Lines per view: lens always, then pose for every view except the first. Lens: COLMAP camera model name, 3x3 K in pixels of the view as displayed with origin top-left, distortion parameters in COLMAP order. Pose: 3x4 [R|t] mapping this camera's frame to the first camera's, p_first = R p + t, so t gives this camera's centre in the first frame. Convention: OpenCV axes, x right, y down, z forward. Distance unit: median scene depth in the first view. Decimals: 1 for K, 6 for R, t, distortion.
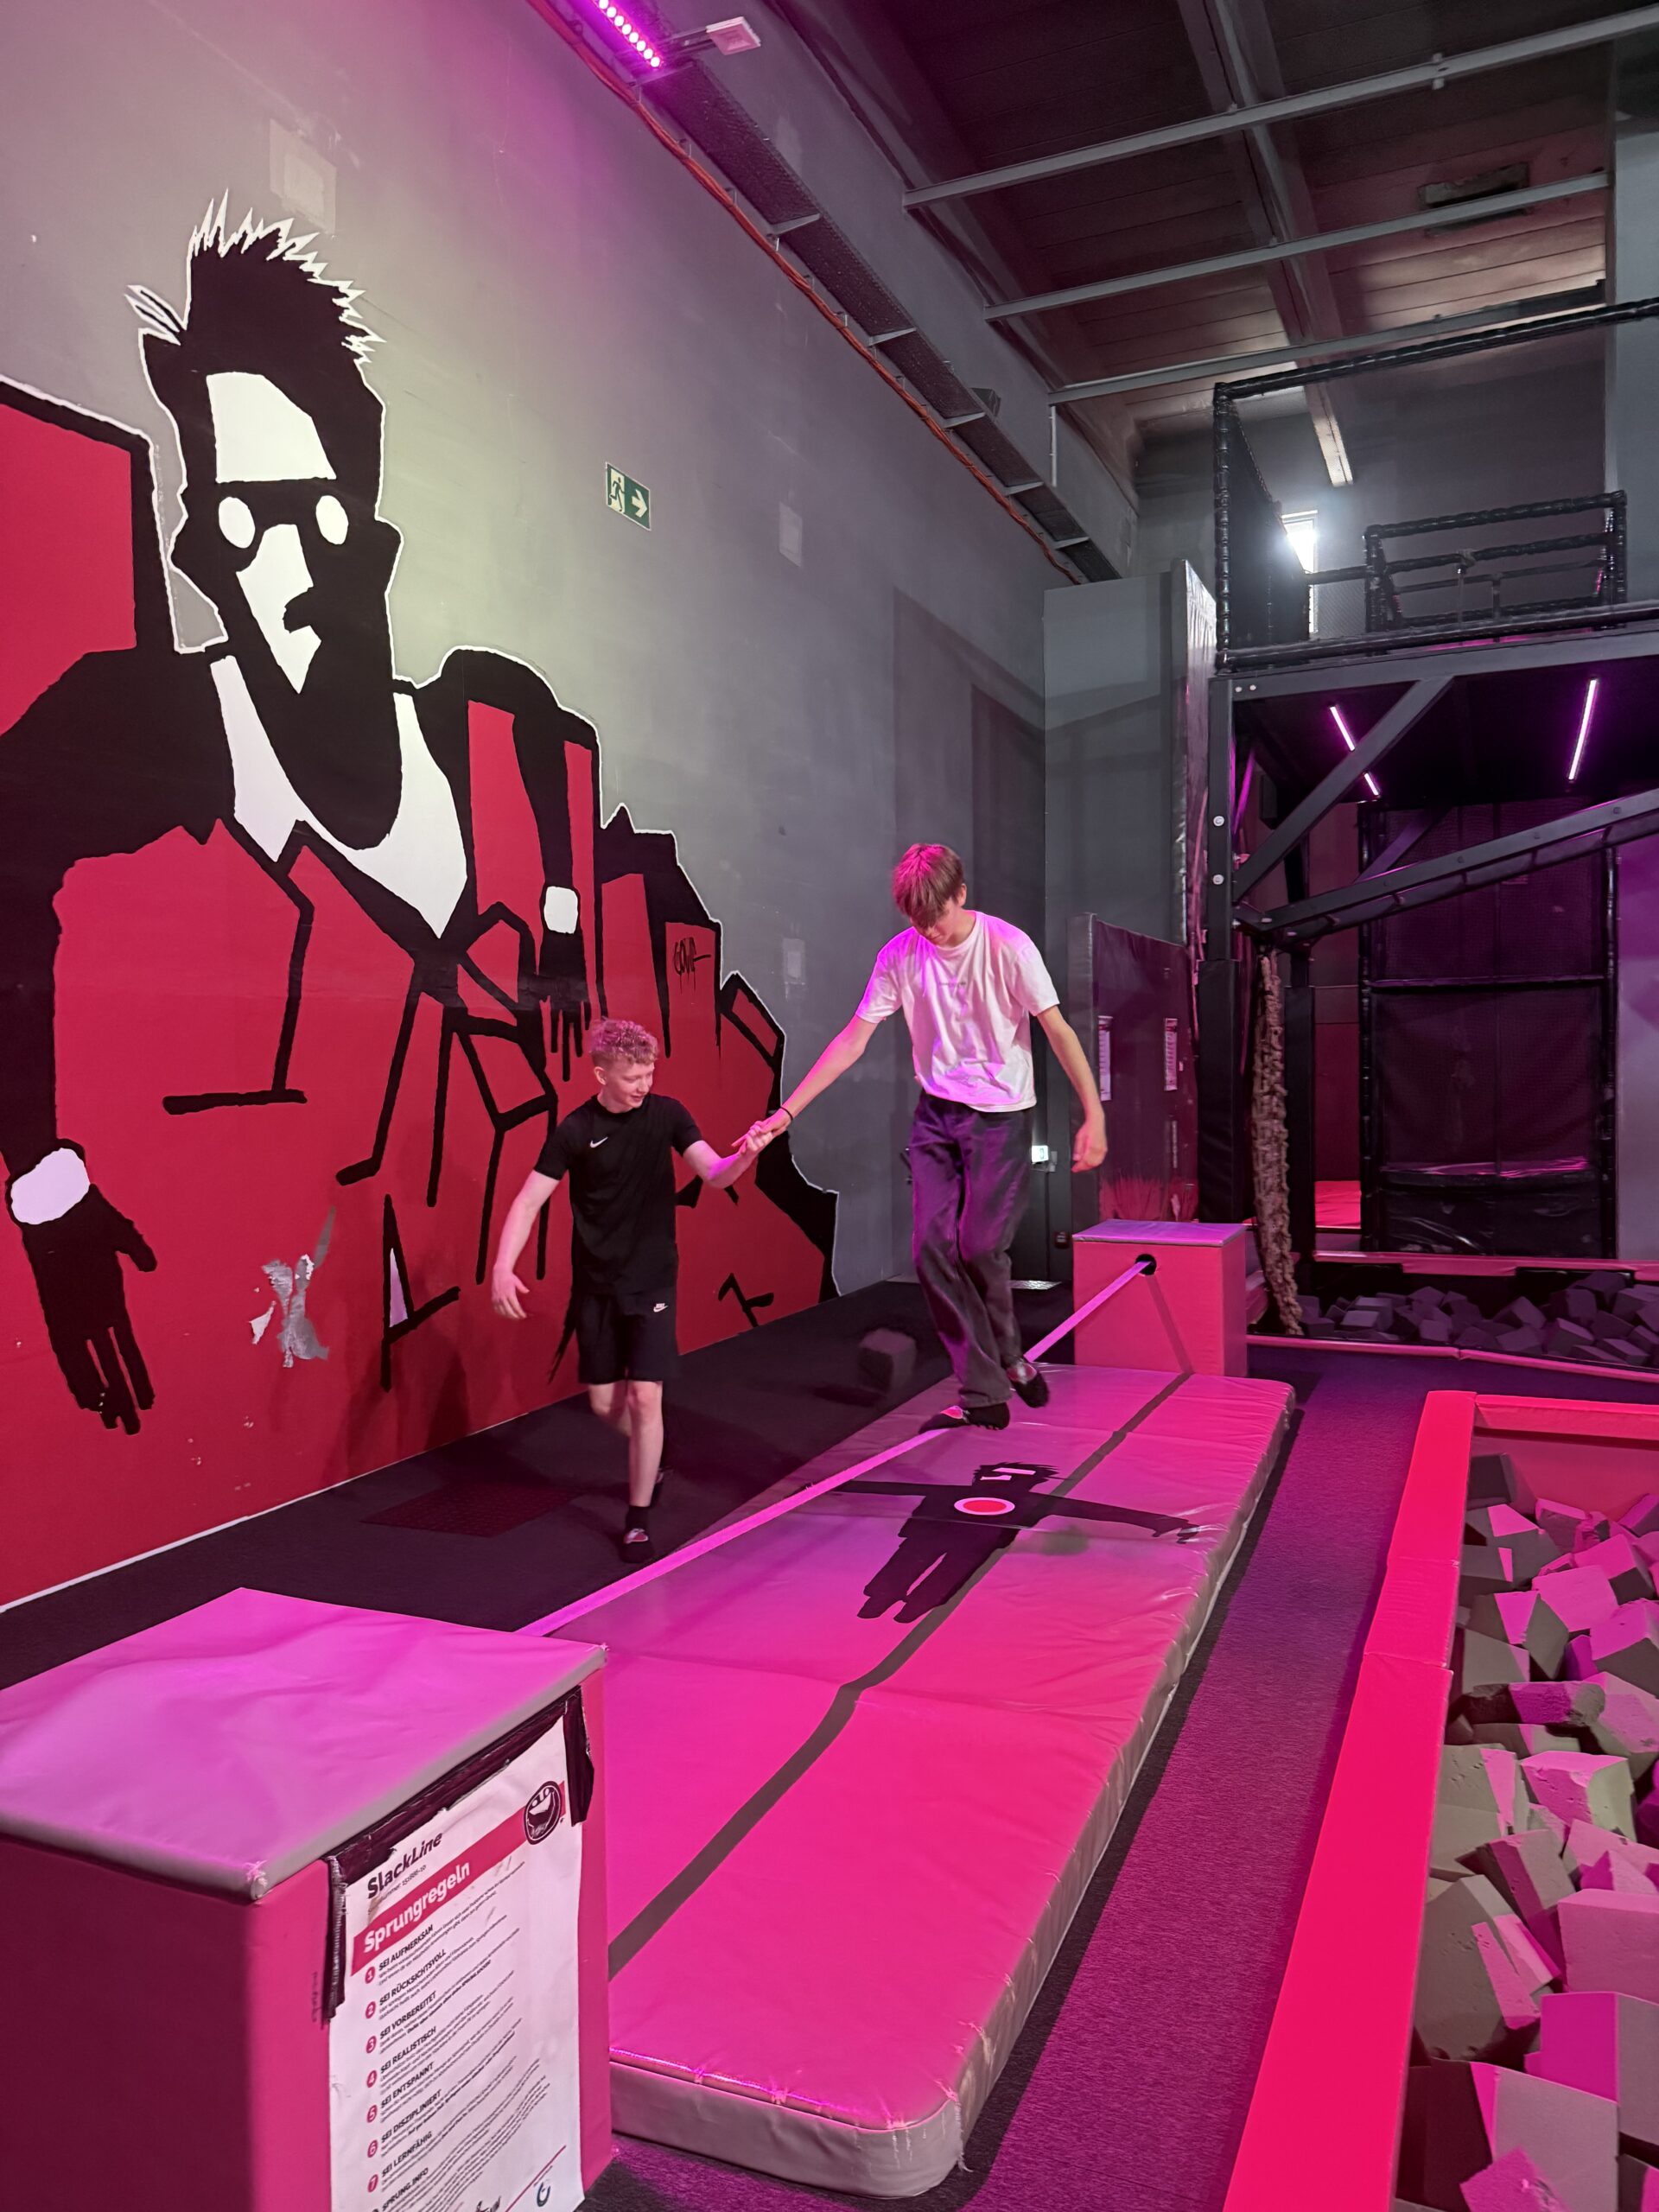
lens RADIAL K [[1563.7, 0, 826.9], [0, 1563.7, 1154.5], [0, 0, 1]] dist [0.004268, -0.046467]
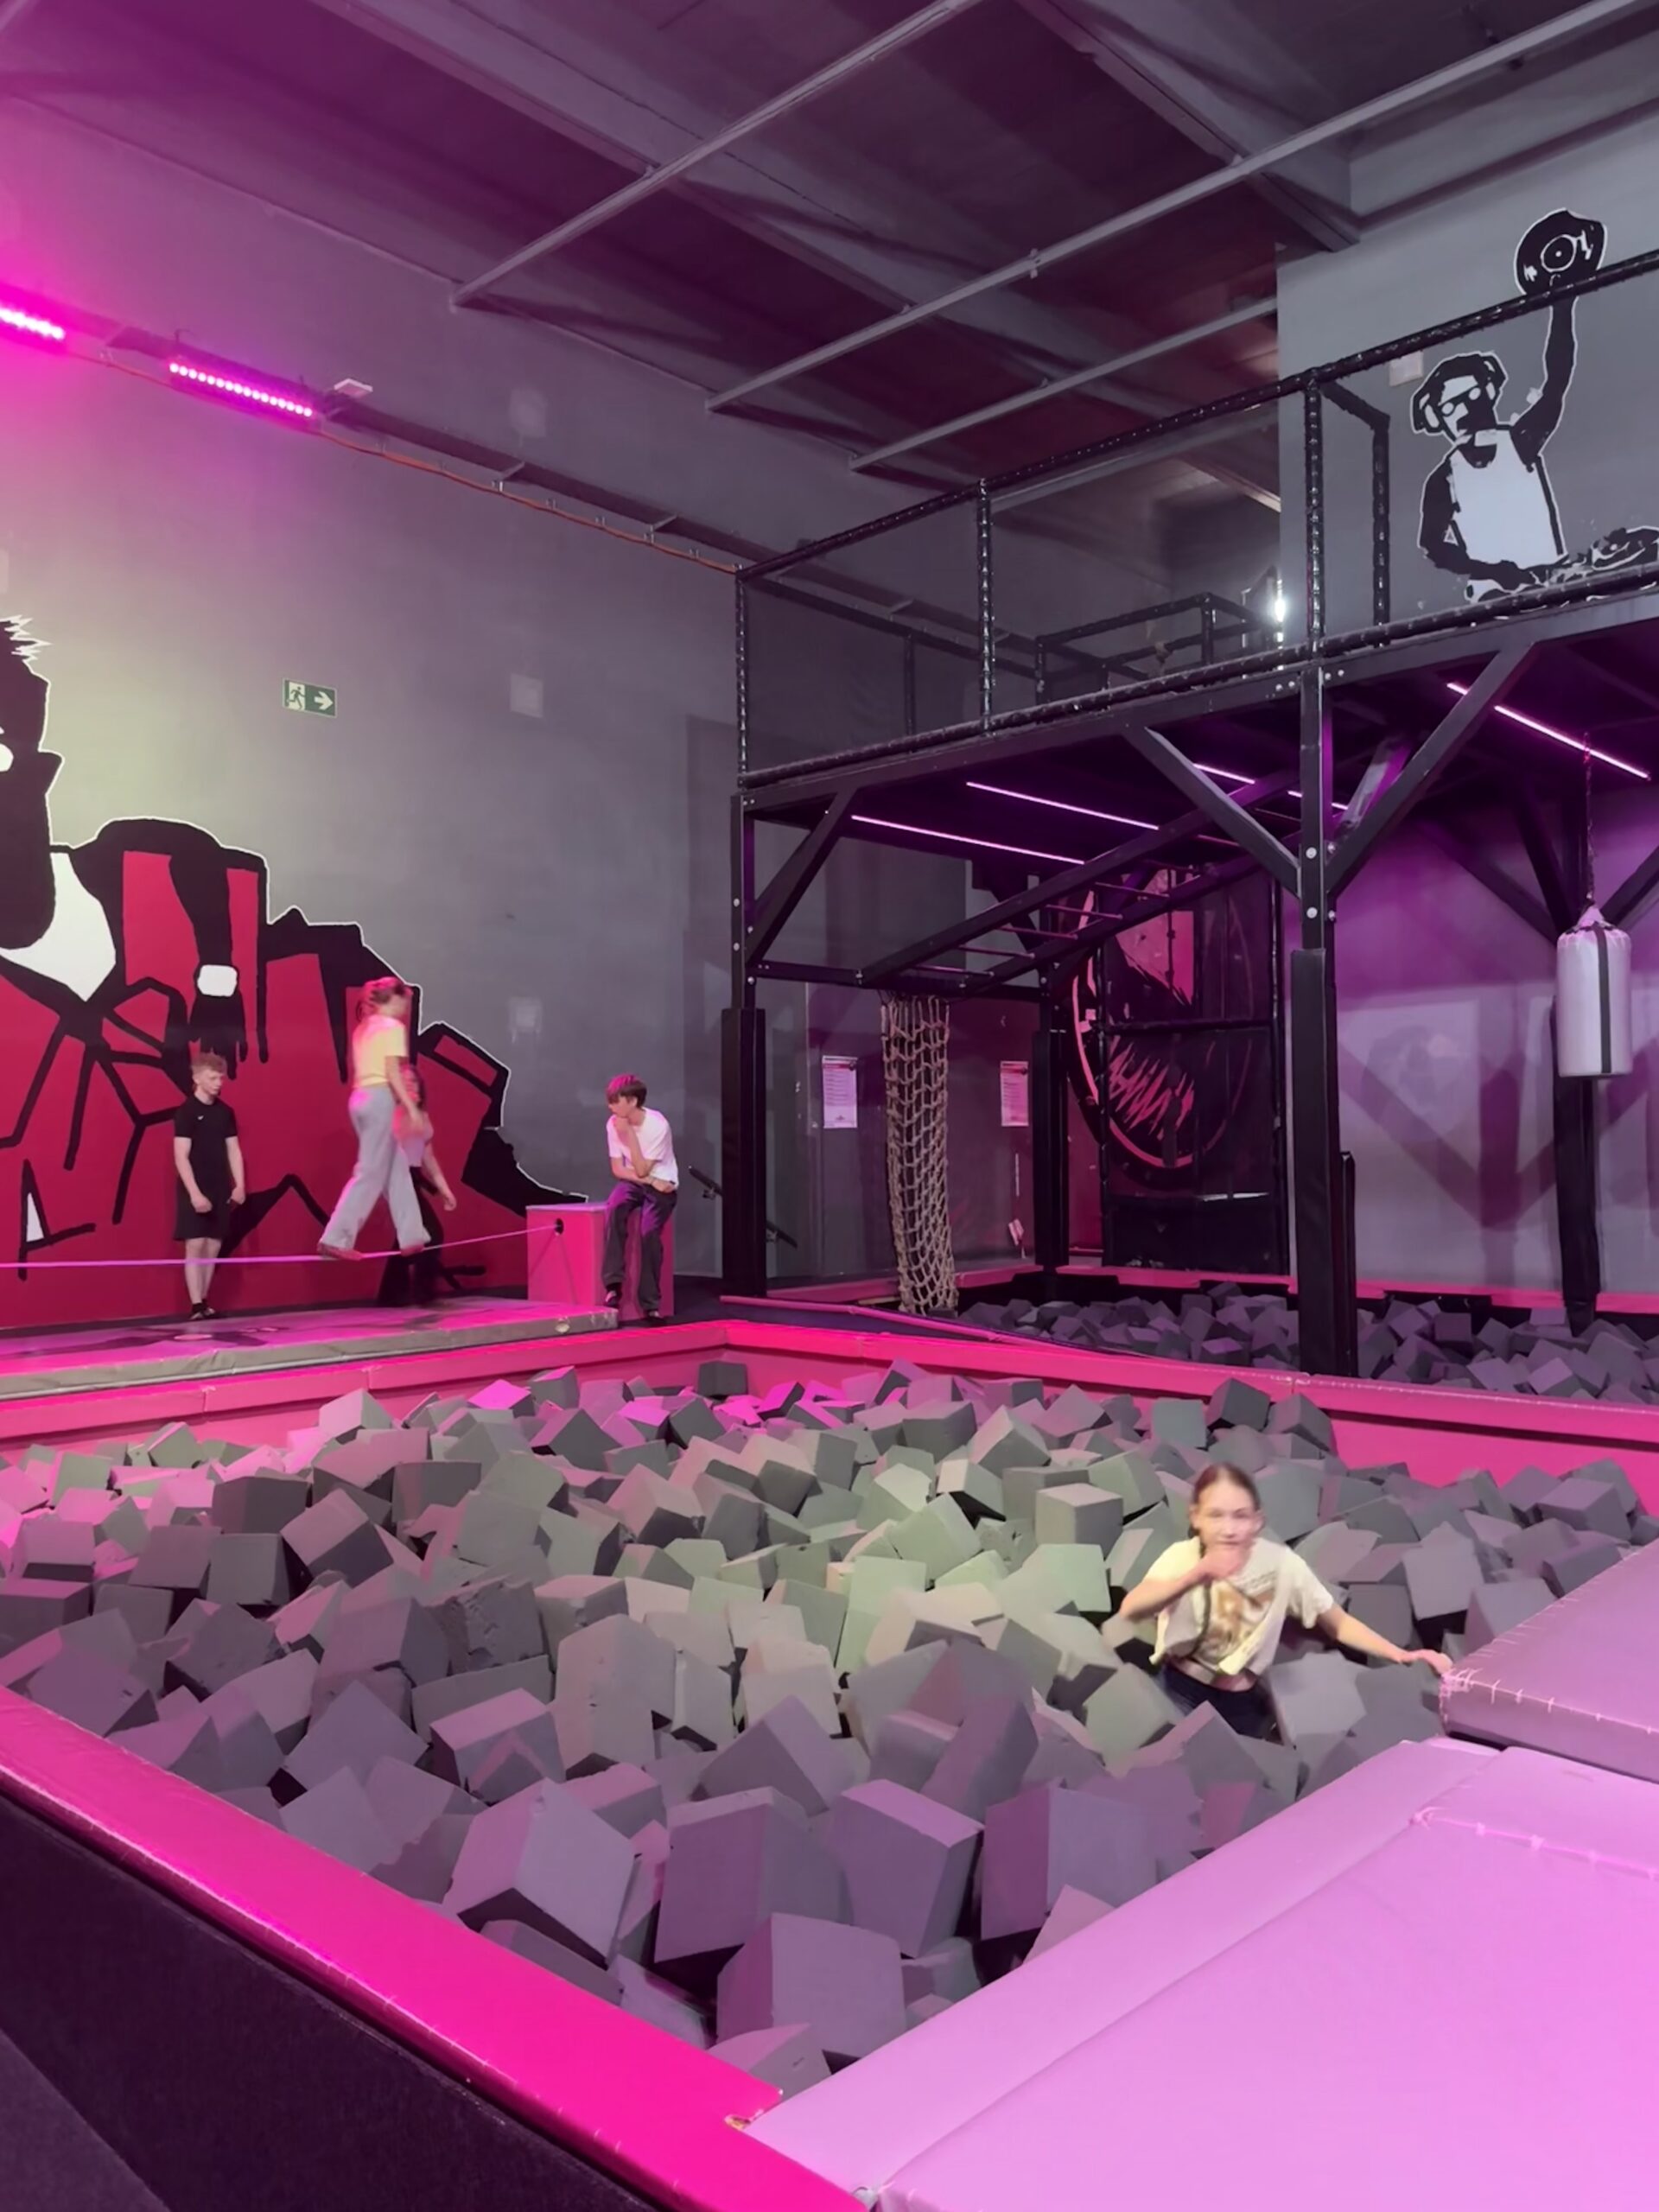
lens RADIAL K [[1718.4, 0, 829.5], [0, 1718.4, 1106.0], [0, 0, 1]] dist [0.081790, -0.193603]
pose [[0.950299, -0.000008, -0.311337, 0.841682], [-0.023239, 0.997208, -0.070960, 0.062306], [0.310469, 0.074669, 0.947646, -0.353917]]
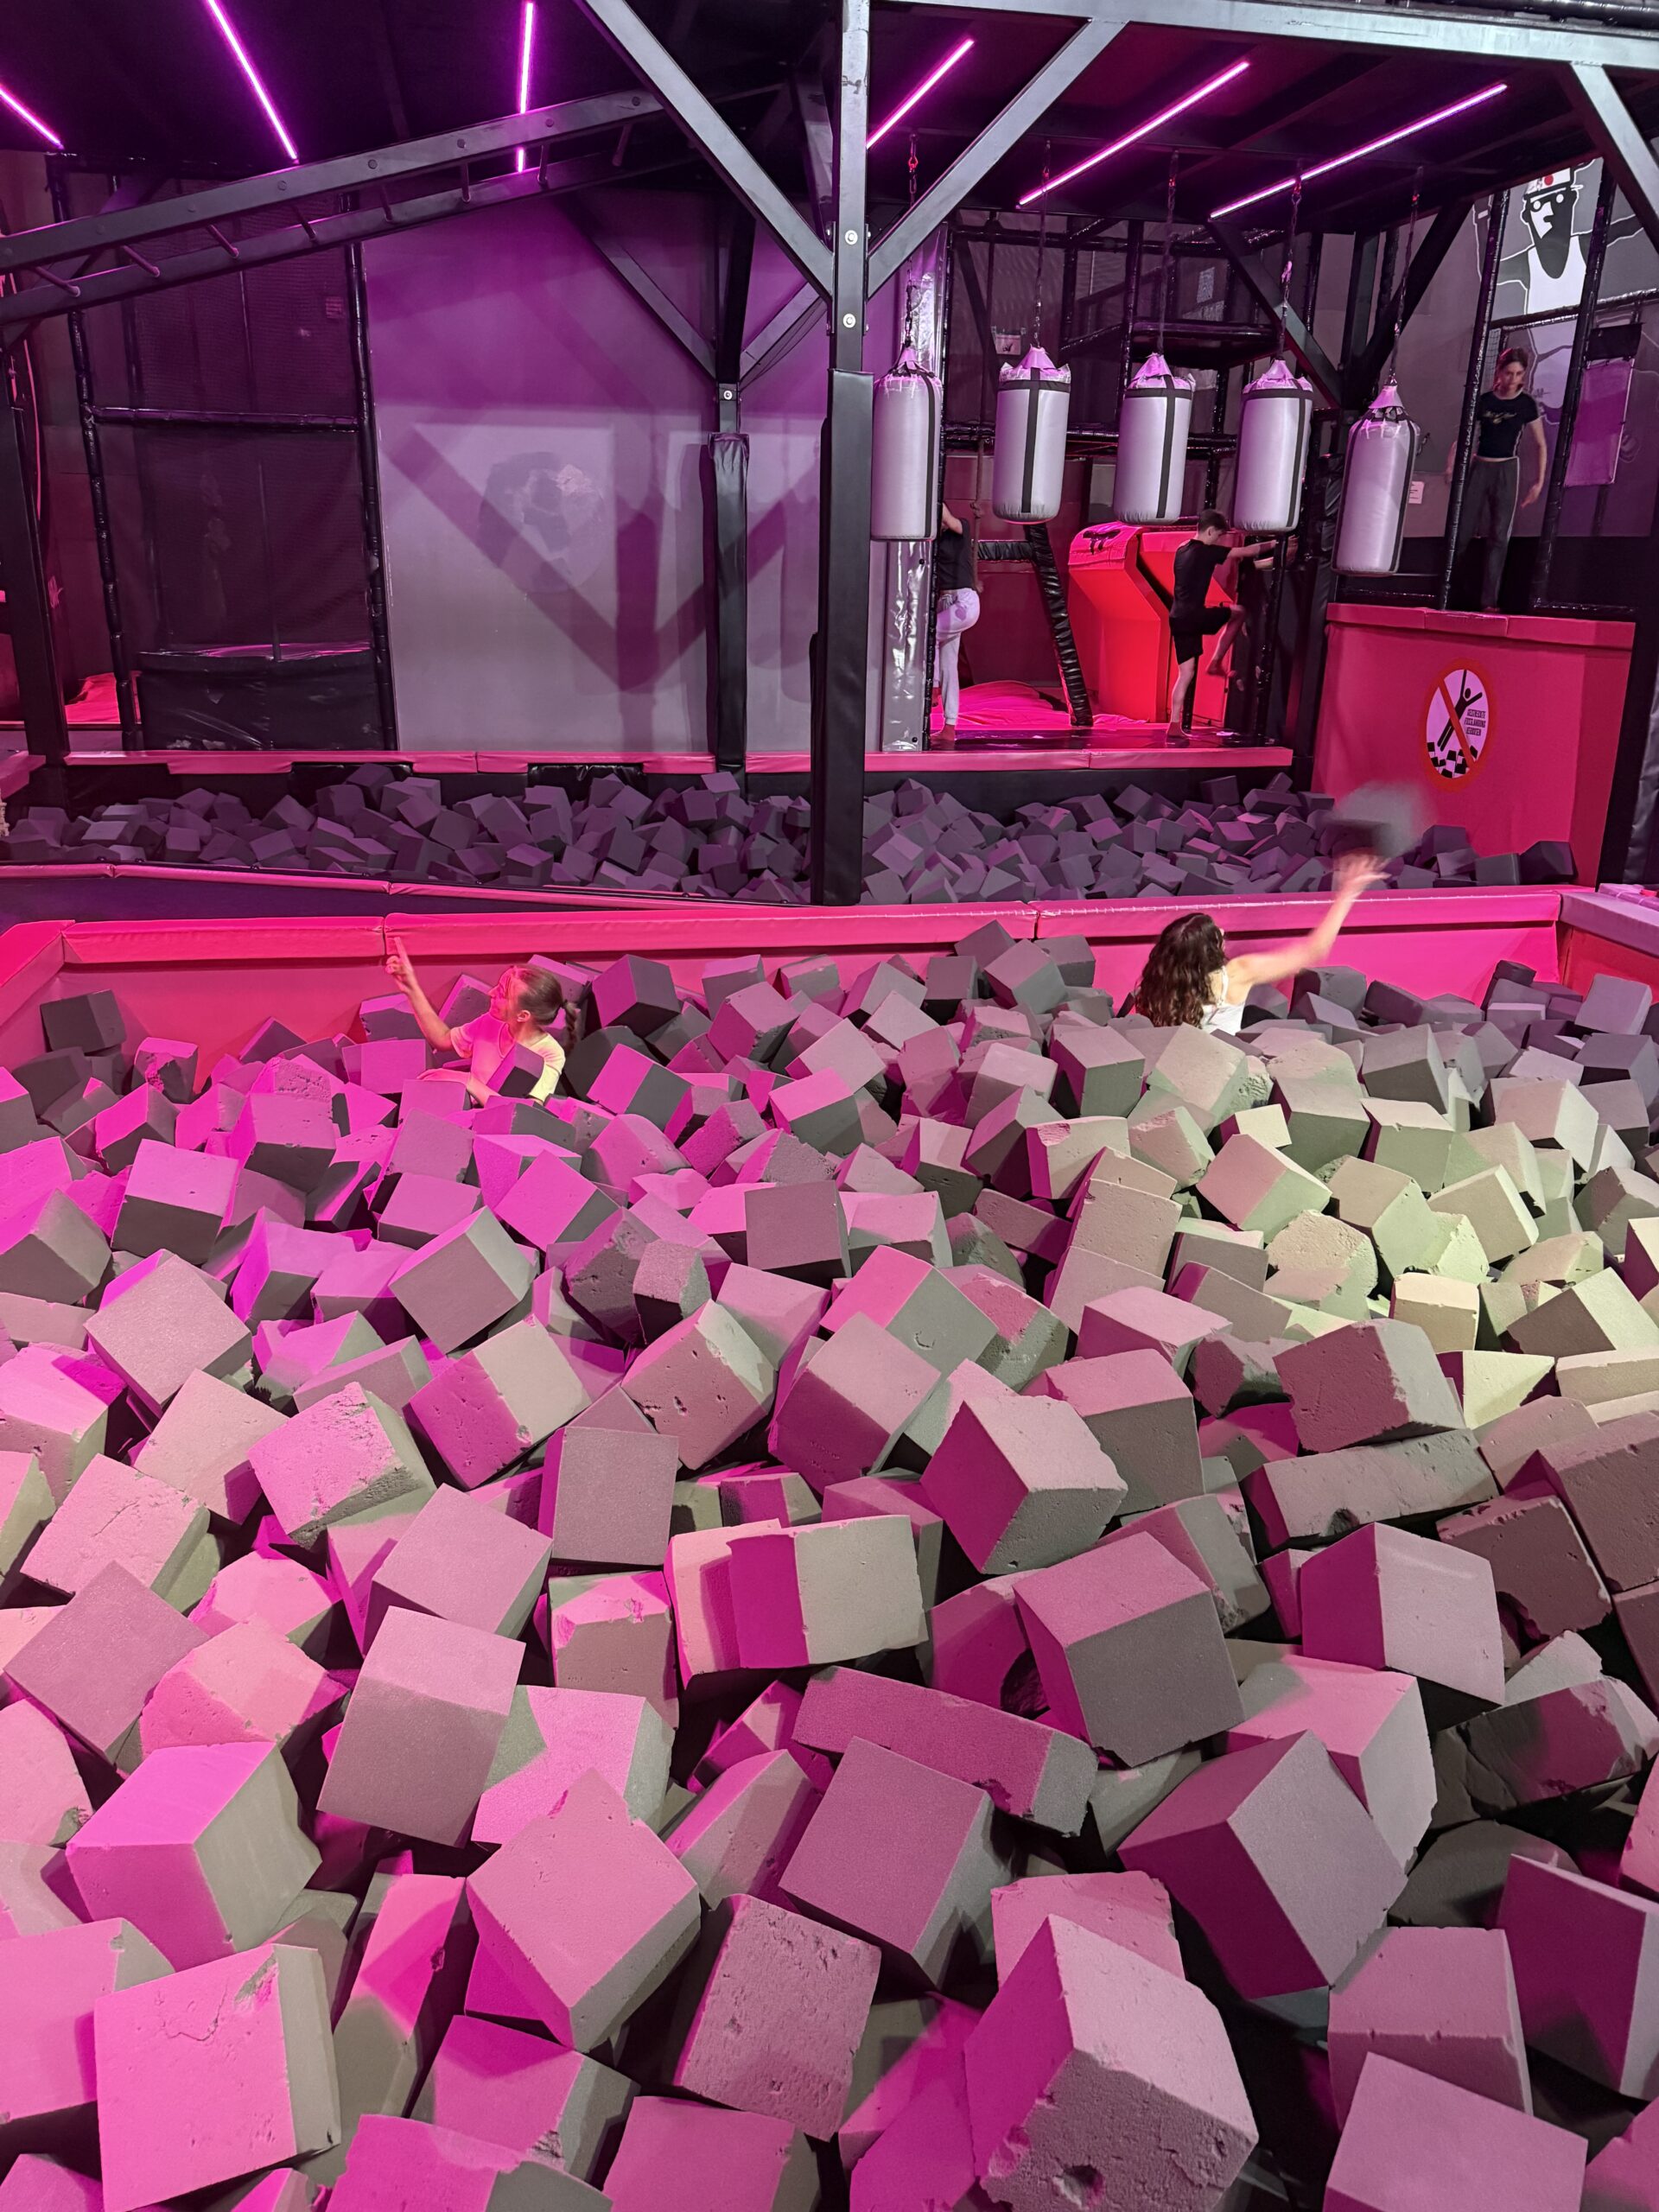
lens RADIAL K [[1563.7, 0, 826.9], [0, 1563.7, 1154.5], [0, 0, 1]] dist [0.004268, -0.046467]
pose [[0.814463, -0.170684, 0.554542, 0.224317], [-0.007726, 0.952477, 0.304513, 0.014829], [-0.580164, -0.252299, 0.774438, 0.089407]]
